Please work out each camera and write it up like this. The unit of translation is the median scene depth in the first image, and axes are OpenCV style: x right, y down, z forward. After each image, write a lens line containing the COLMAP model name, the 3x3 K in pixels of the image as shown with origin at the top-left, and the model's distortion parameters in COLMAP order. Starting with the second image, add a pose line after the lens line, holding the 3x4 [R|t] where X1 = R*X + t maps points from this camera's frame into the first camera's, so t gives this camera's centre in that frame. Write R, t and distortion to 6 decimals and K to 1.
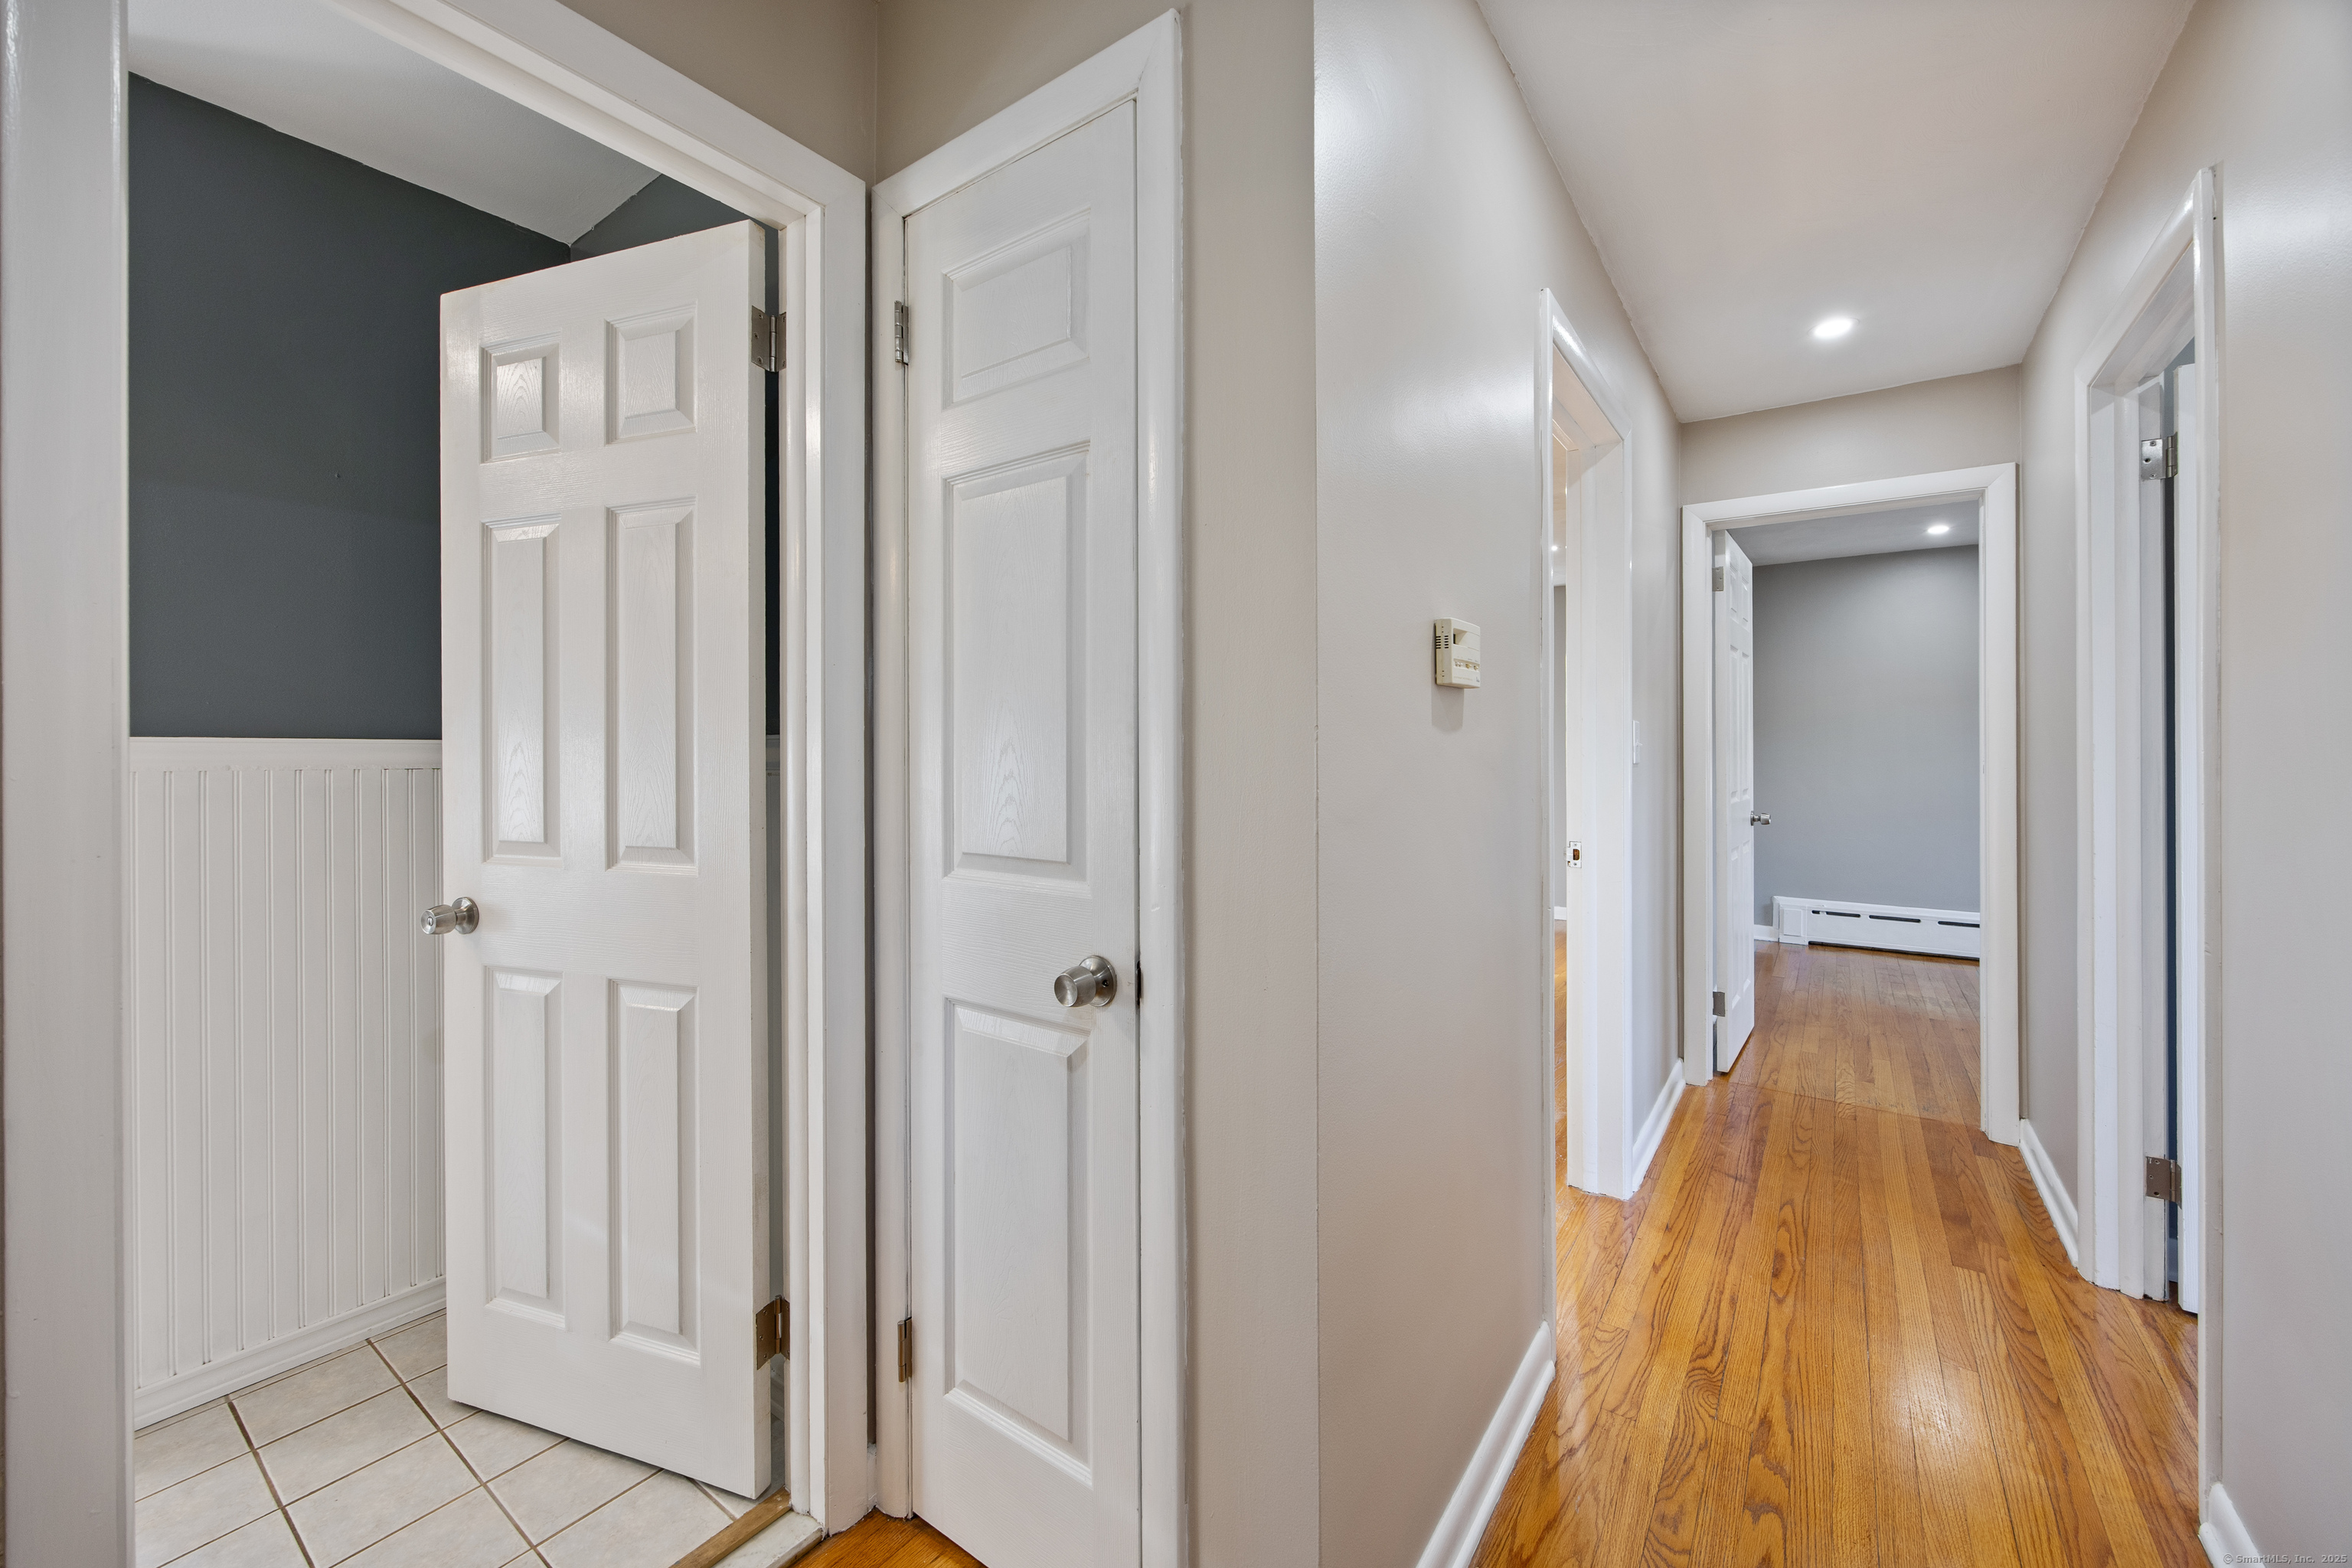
lens RADIAL K [[925.5, 0, 1163.5], [0, 925.5, 720.9], [0, 0, 1]] dist [-0.000791, -0.000099]
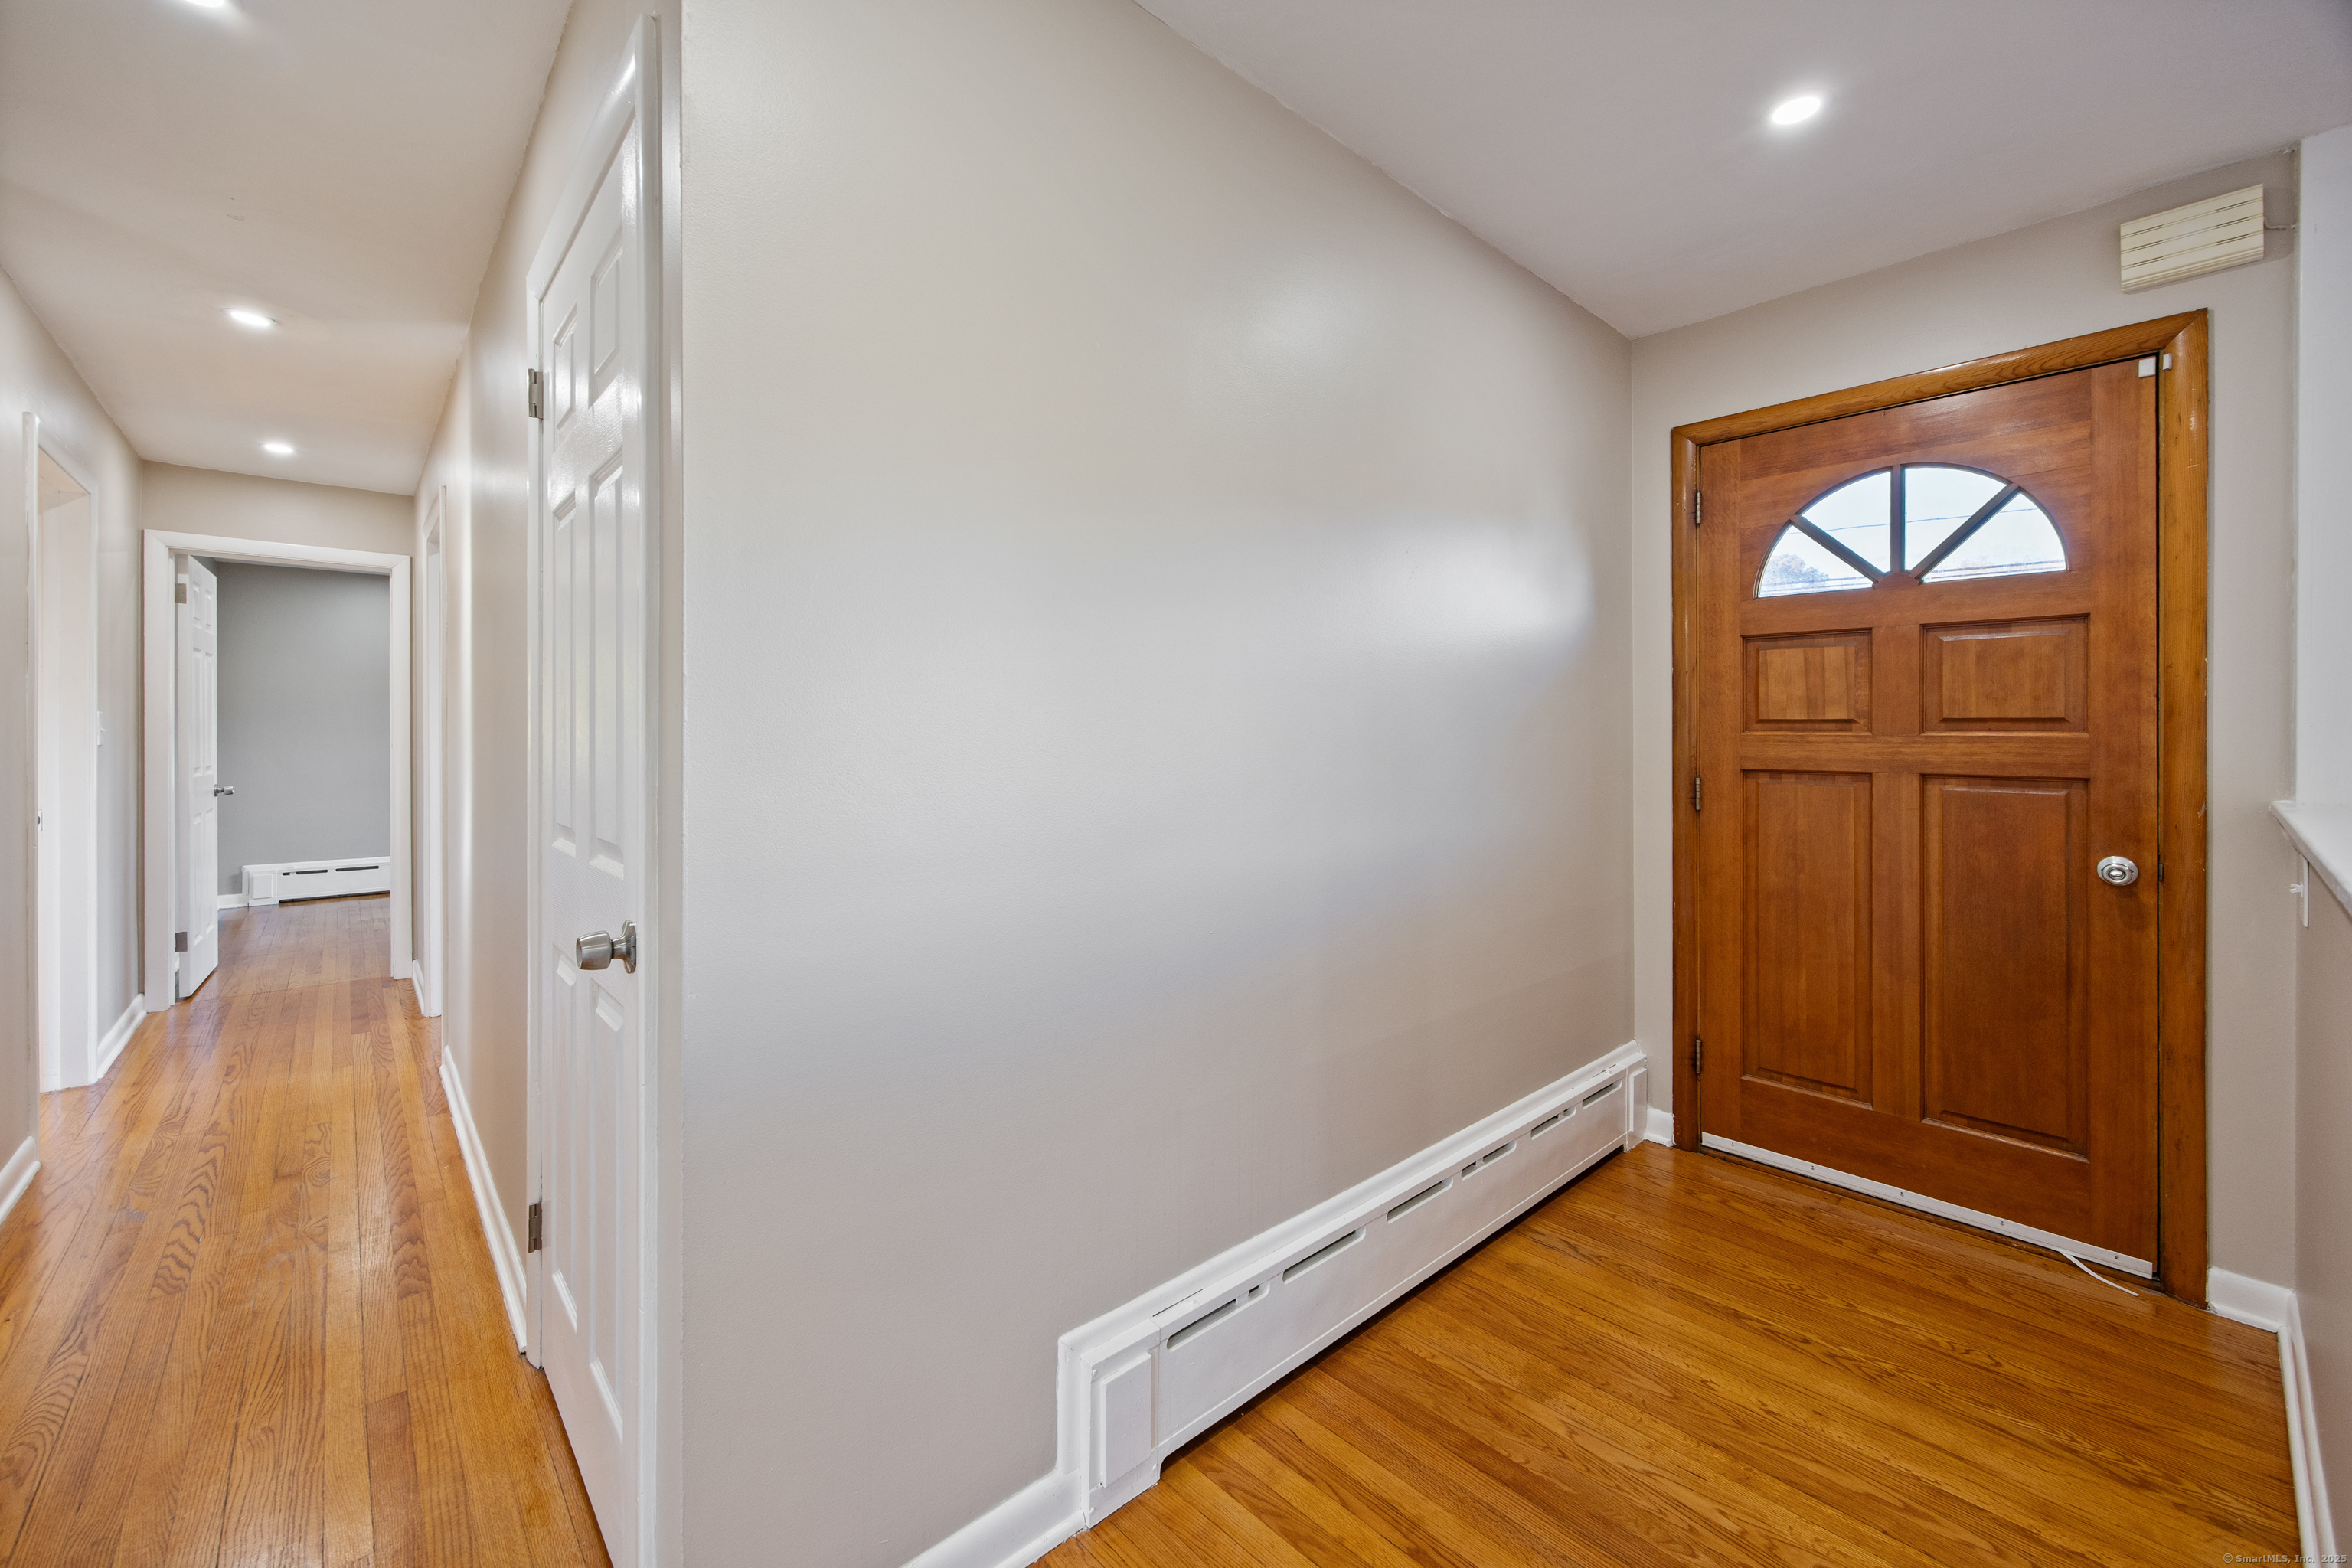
lens RADIAL K [[940.4, 0, 1170.5], [0, 940.4, 737.5], [0, 0, 1]] dist [-0.000150, -0.000312]
pose [[0.216976, -0.014693, 0.976066, -0.327354], [-0.023141, 0.999528, 0.020190, -0.018816], [-0.975903, -0.026968, 0.216534, -0.542263]]
